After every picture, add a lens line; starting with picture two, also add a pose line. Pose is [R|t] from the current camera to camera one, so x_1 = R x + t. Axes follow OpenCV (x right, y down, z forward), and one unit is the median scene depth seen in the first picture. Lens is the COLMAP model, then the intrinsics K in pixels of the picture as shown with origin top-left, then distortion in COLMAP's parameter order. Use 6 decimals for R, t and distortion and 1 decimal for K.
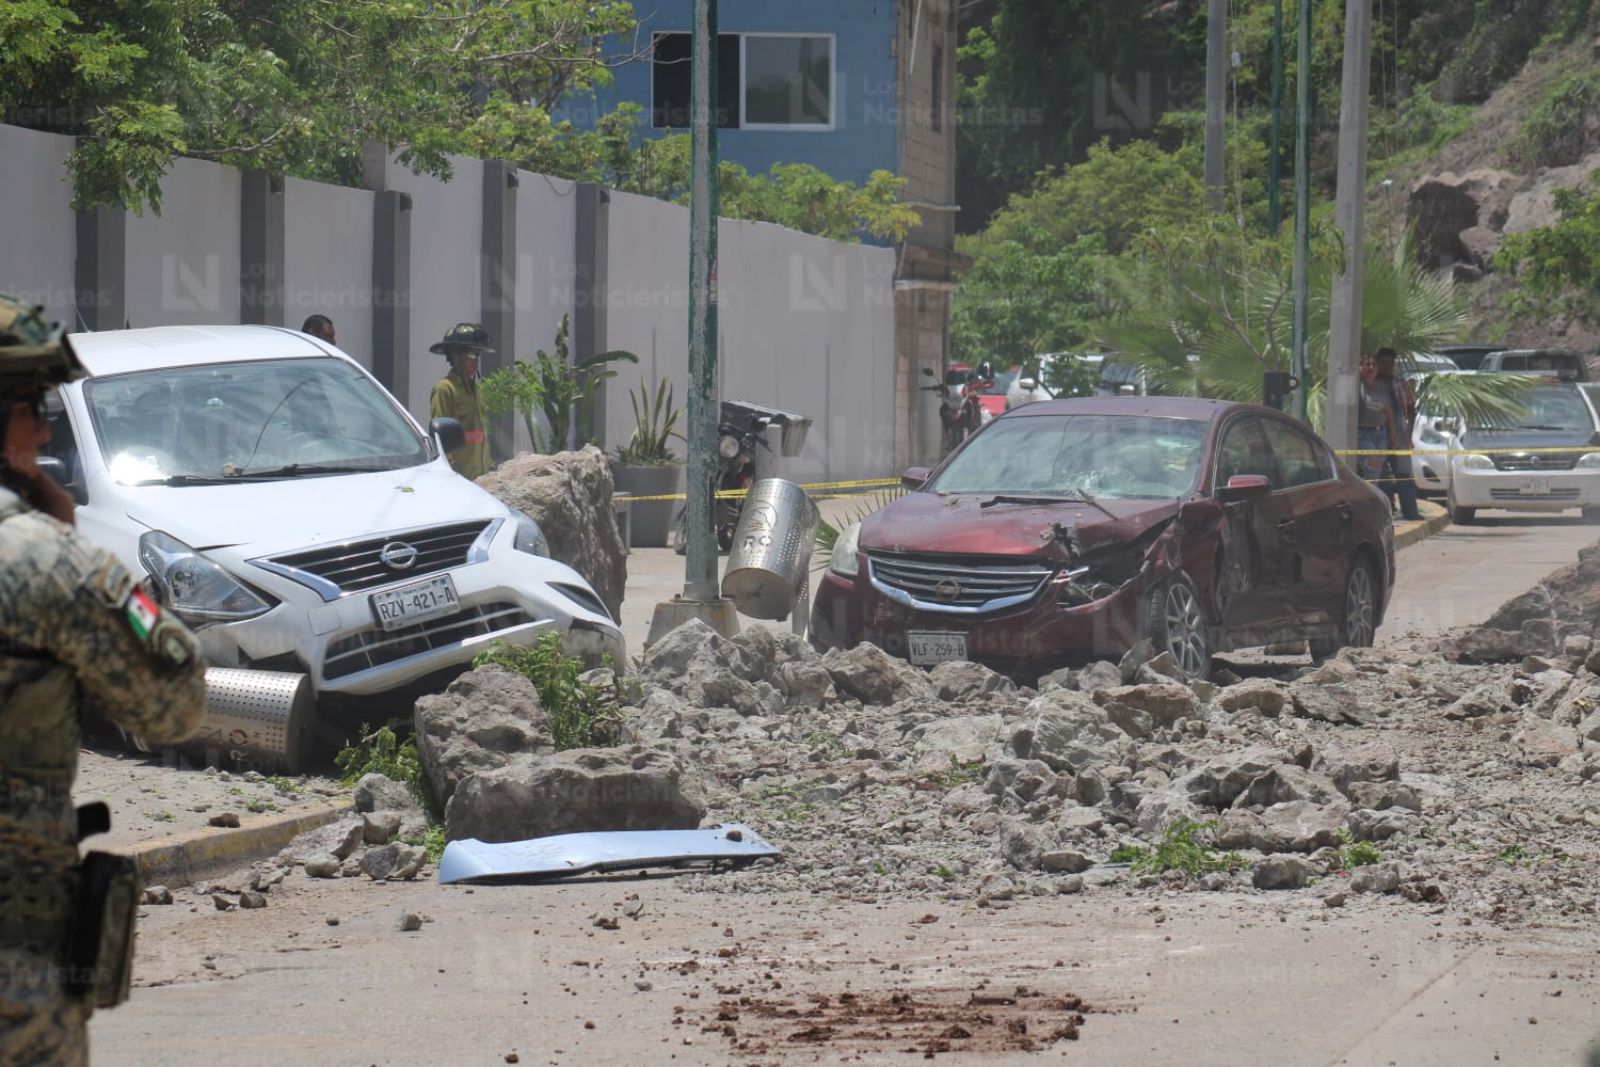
lens RADIAL K [[6182.2, 0, 800.0], [0, 6182.2, 533.5], [0, 0, 1]] dist [0.052612, -0.438313]
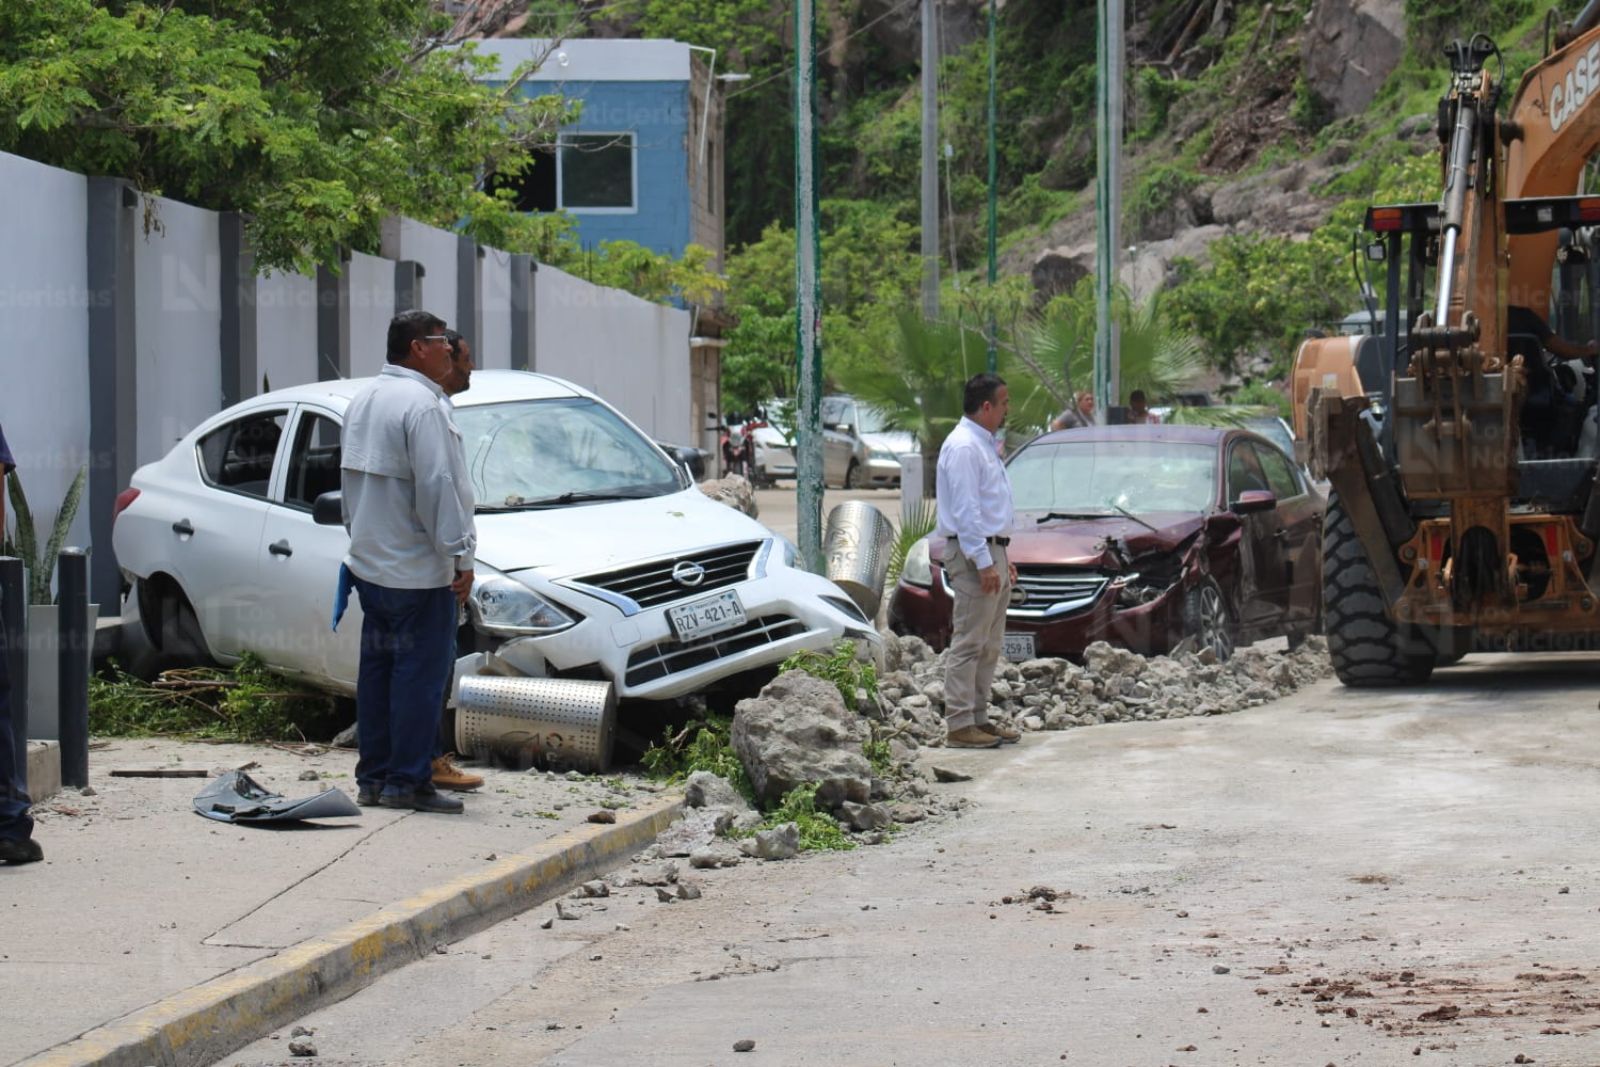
lens RADIAL K [[5092.9, 0, 800.0], [0, 5092.9, 533.5], [0, 0, 1]] dist [-0.165789, 0.072770]
pose [[0.997892, -0.018293, 0.062262, -0.096711], [0.018516, 0.999824, -0.003004, -0.000441], [-0.062196, 0.004150, 0.998055, 0.084366]]
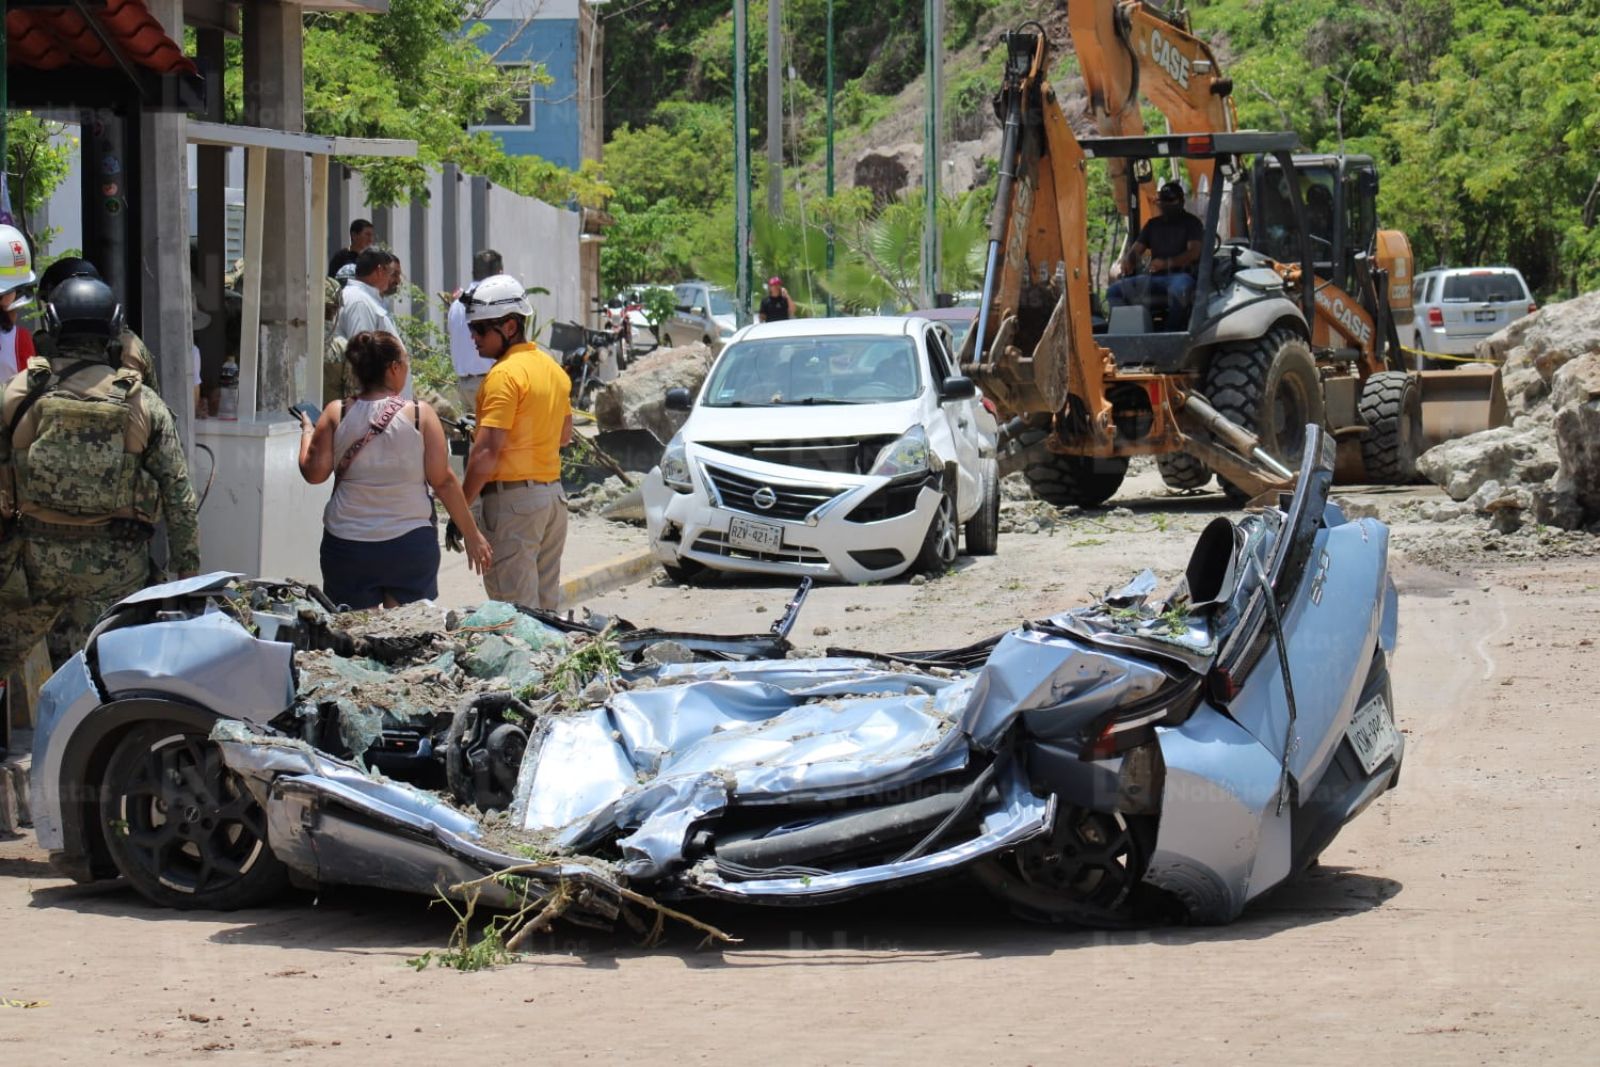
lens RADIAL K [[4772.3, 0, 800.0], [0, 4772.3, 533.5], [0, 0, 1]] dist [-0.084543, -0.196899]
pose [[0.994974, -0.024836, 0.097006, -0.162223], [0.022619, 0.999459, 0.023882, 0.009219], [-0.097547, -0.021568, 0.994997, -0.367979]]
